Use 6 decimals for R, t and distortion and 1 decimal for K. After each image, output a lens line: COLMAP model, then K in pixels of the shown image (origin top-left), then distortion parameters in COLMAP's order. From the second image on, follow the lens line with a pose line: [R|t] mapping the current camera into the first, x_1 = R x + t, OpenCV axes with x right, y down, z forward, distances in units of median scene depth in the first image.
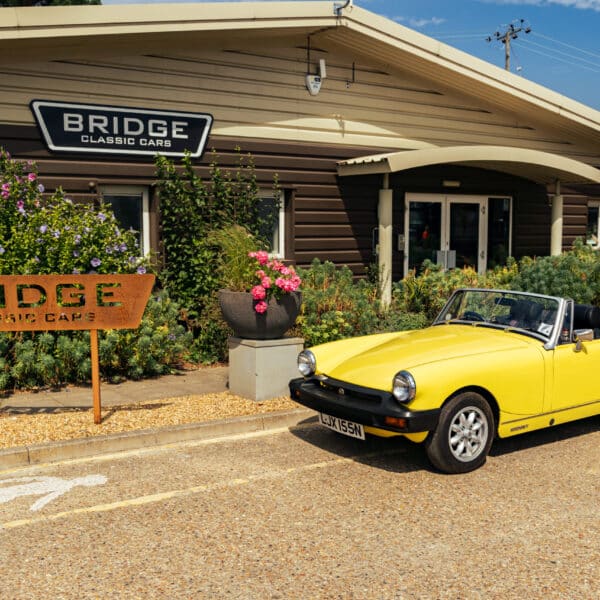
lens RADIAL K [[803.5, 0, 326.3], [0, 803.5, 331.2], [0, 0, 1]] dist [-0.022716, 0.018660]
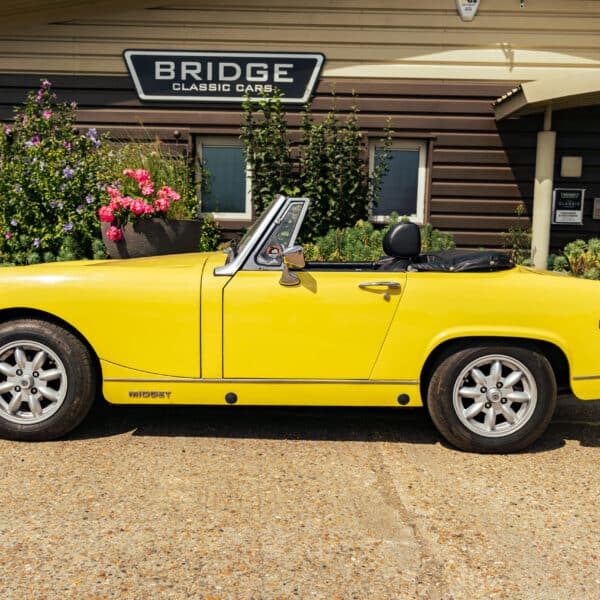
lens RADIAL K [[767.1, 0, 299.9], [0, 767.1, 330.3], [0, 0, 1]] dist [0.001012, 0.087903]
pose [[0.805996, 0.086947, -0.585500, 0.395312], [-0.099933, 0.994942, 0.010182, 0.031383], [0.583424, 0.050304, 0.810608, 0.341079]]
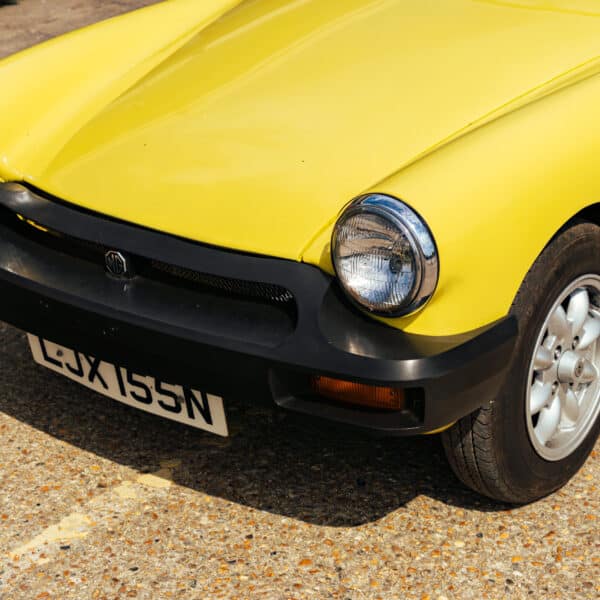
lens RADIAL K [[1419.1, 0, 300.3], [0, 1419.1, 361.4], [0, 0, 1]] dist [-0.027957, -0.054877]
pose [[0.959963, -0.133290, 0.246382, -0.024522], [0.048670, 0.945527, 0.321886, -0.024465], [-0.275865, -0.297007, 0.914158, 0.306889]]
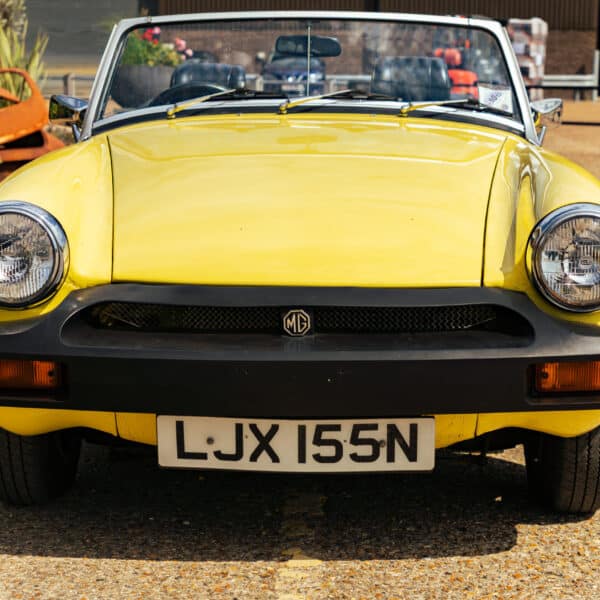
lens RADIAL K [[1419.1, 0, 300.3], [0, 1419.1, 361.4], [0, 0, 1]] dist [-0.027957, -0.054877]
pose [[0.613740, -0.155082, 0.774127, -0.200605], [0.104873, 0.987843, 0.114752, 0.019329], [-0.782512, 0.010757, 0.622542, 0.399144]]
